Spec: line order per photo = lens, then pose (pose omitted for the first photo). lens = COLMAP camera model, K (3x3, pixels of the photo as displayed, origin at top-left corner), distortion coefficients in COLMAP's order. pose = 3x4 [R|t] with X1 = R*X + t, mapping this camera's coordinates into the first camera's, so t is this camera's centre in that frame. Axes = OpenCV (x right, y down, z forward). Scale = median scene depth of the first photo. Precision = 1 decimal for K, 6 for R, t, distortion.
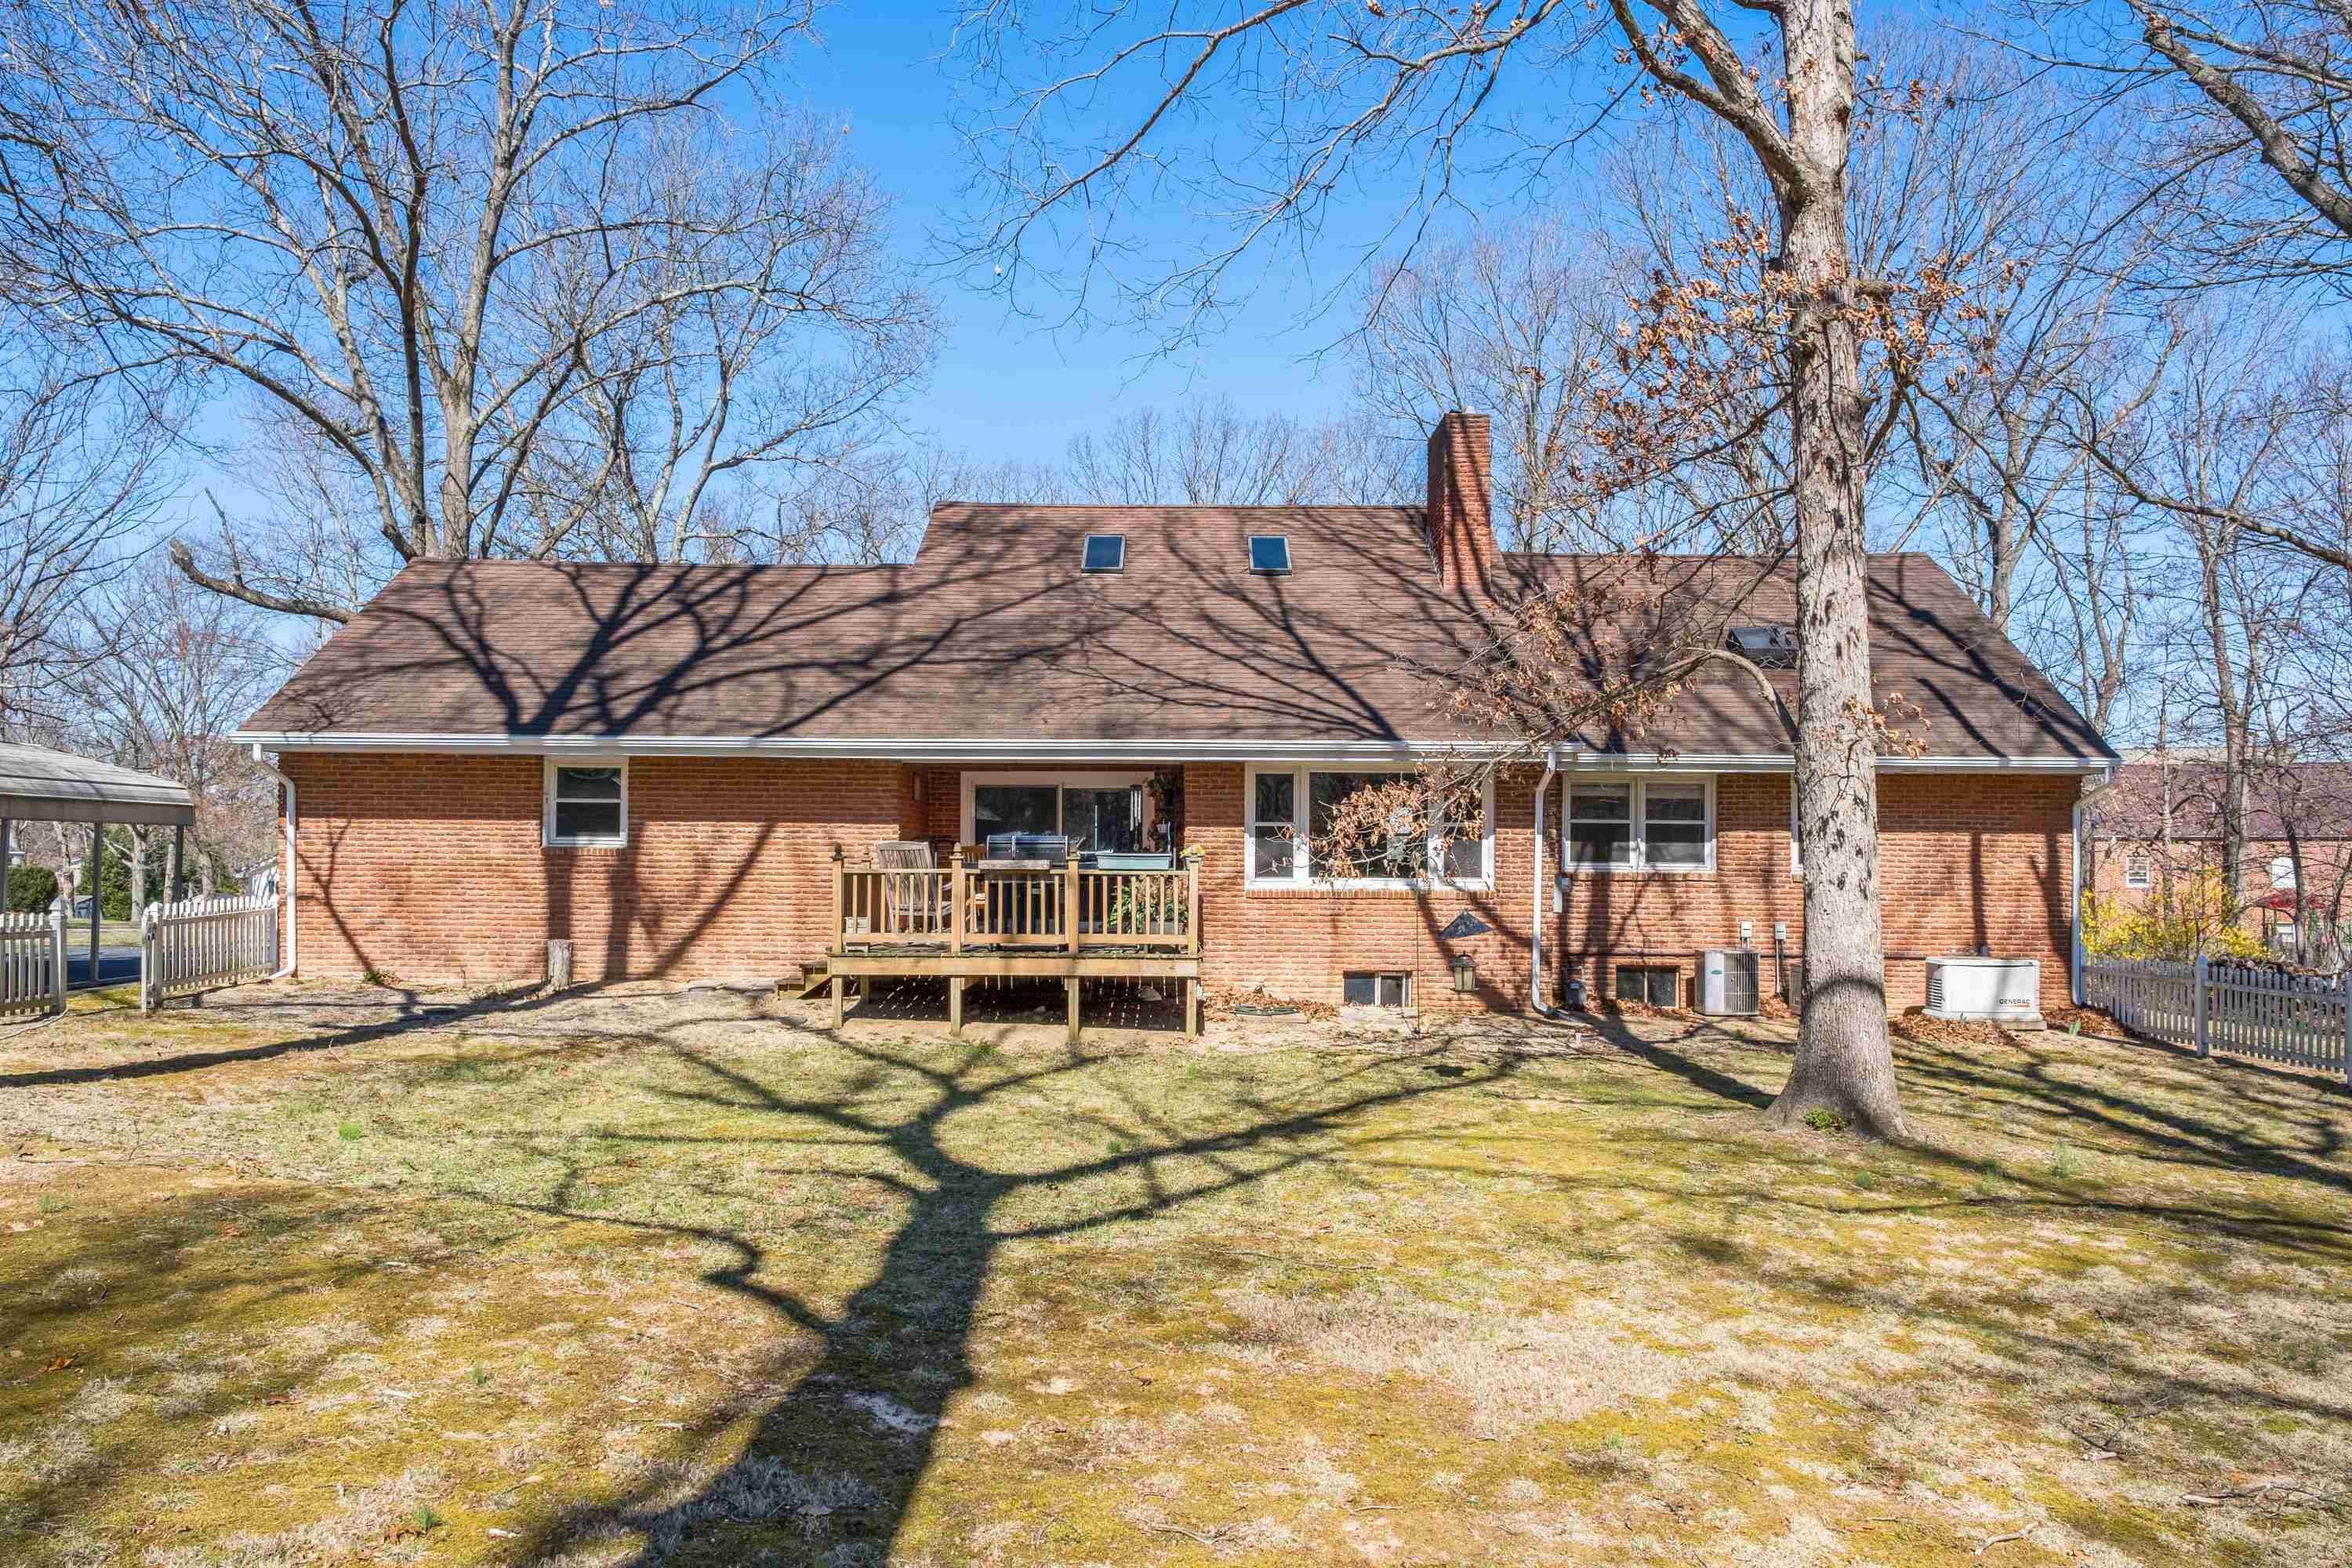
lens RADIAL K [[1630.5, 0, 1177.2], [0, 1630.5, 897.3], [0, 0, 1]] dist [-0.007373, -0.000912]
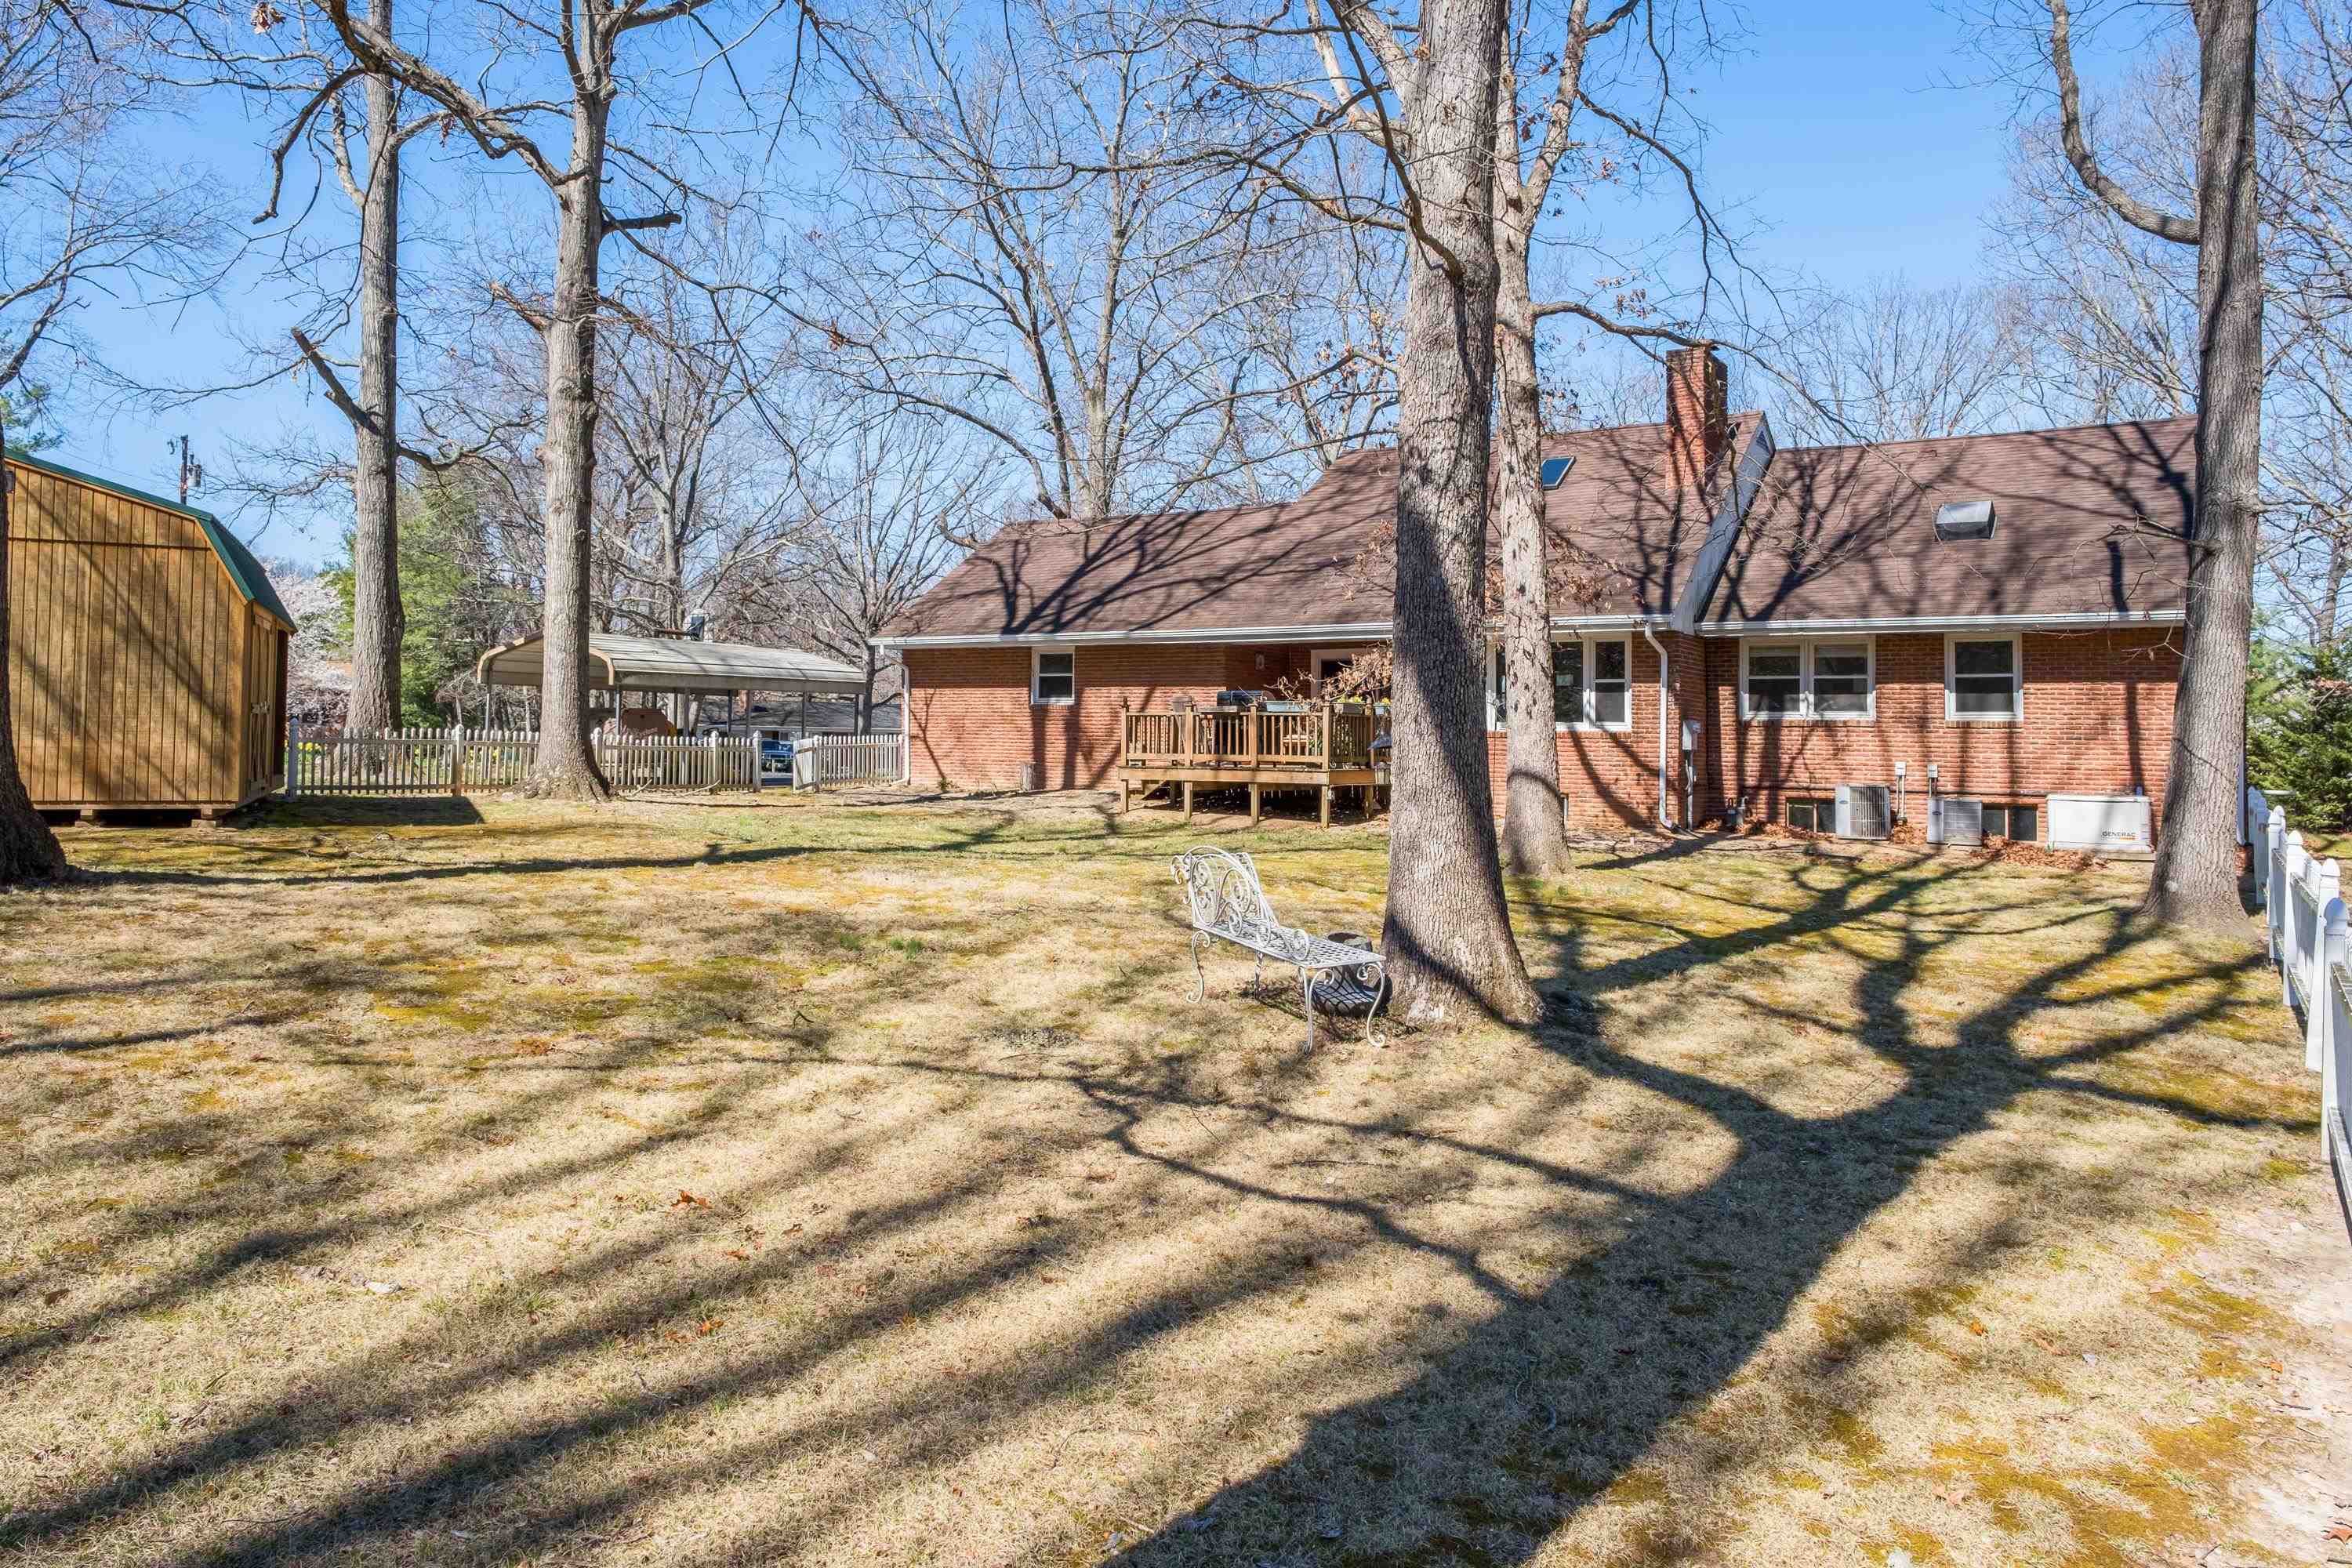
lens RADIAL K [[1630.6, 0, 1176.0], [0, 1630.6, 784.0], [0, 0, 1]] dist [-0.032119, -0.001384]
pose [[0.849823, 0.015984, -0.526825, 0.563503], [-0.015691, 0.999864, 0.005025, 0.035826], [0.526834, 0.003996, 0.849959, -0.271801]]
